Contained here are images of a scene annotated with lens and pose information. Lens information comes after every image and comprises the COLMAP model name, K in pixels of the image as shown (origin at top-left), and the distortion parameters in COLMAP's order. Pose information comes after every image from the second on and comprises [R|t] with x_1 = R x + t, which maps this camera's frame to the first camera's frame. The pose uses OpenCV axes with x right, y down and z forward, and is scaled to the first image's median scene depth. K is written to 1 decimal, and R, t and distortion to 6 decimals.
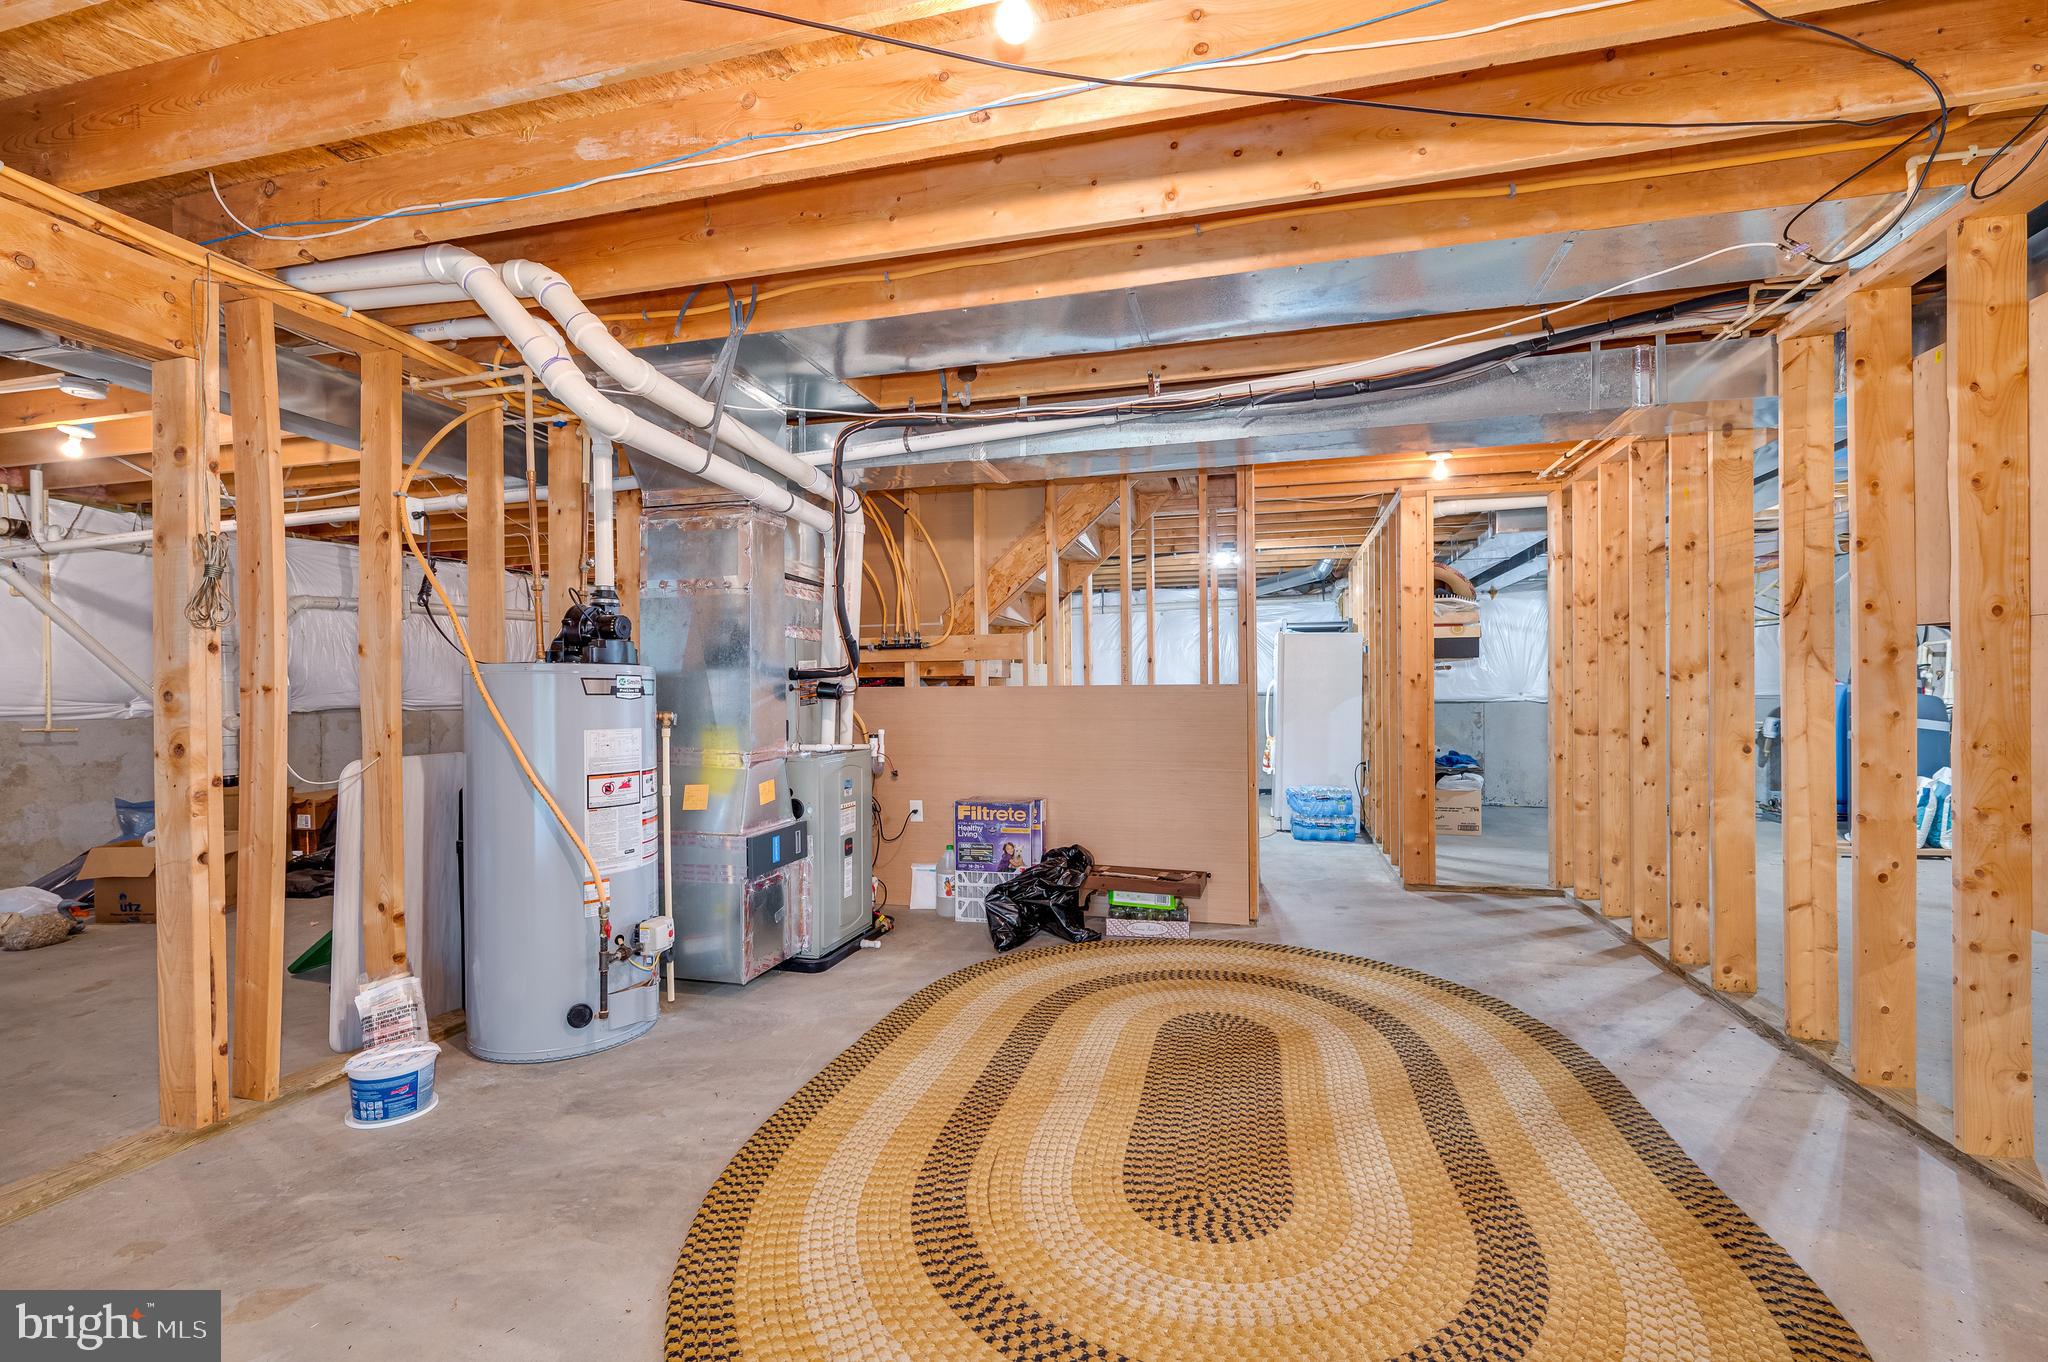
lens RADIAL K [[901.3, 0, 1029.6], [0, 901.3, 690.1], [0, 0, 1]] dist [0.001092, 0.000155]
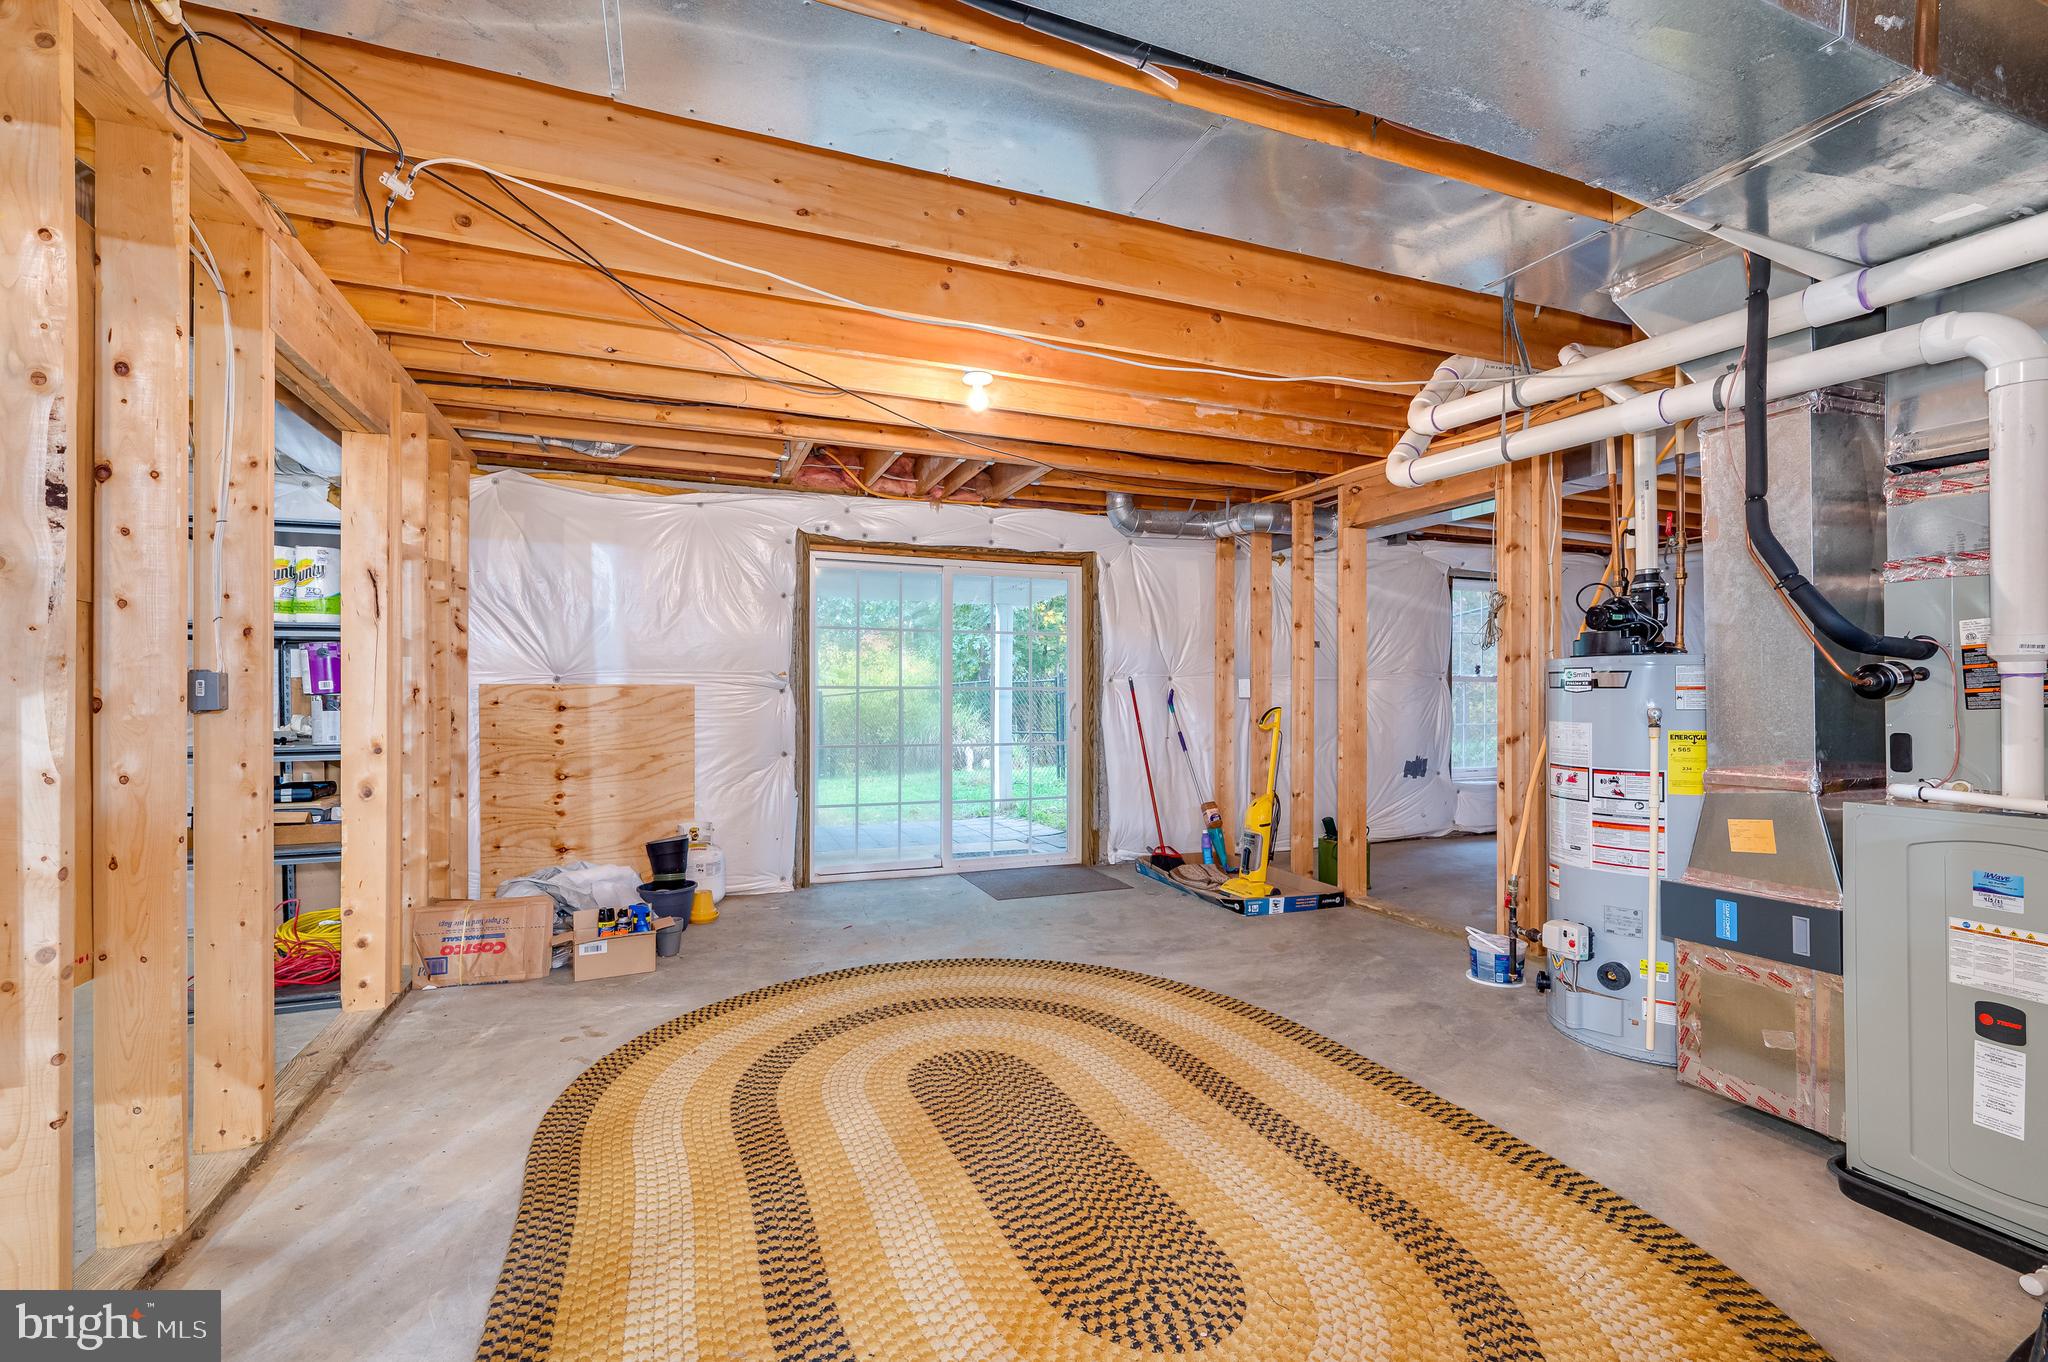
lens RADIAL K [[901.3, 0, 1029.6], [0, 901.3, 690.1], [0, 0, 1]] dist [0.001092, 0.000155]
pose [[-0.811387, 0.004480, -0.584492, 0.775035], [0.009388, 0.999942, -0.005368, 0.009438], [0.584434, -0.009842, -0.811382, 1.845145]]
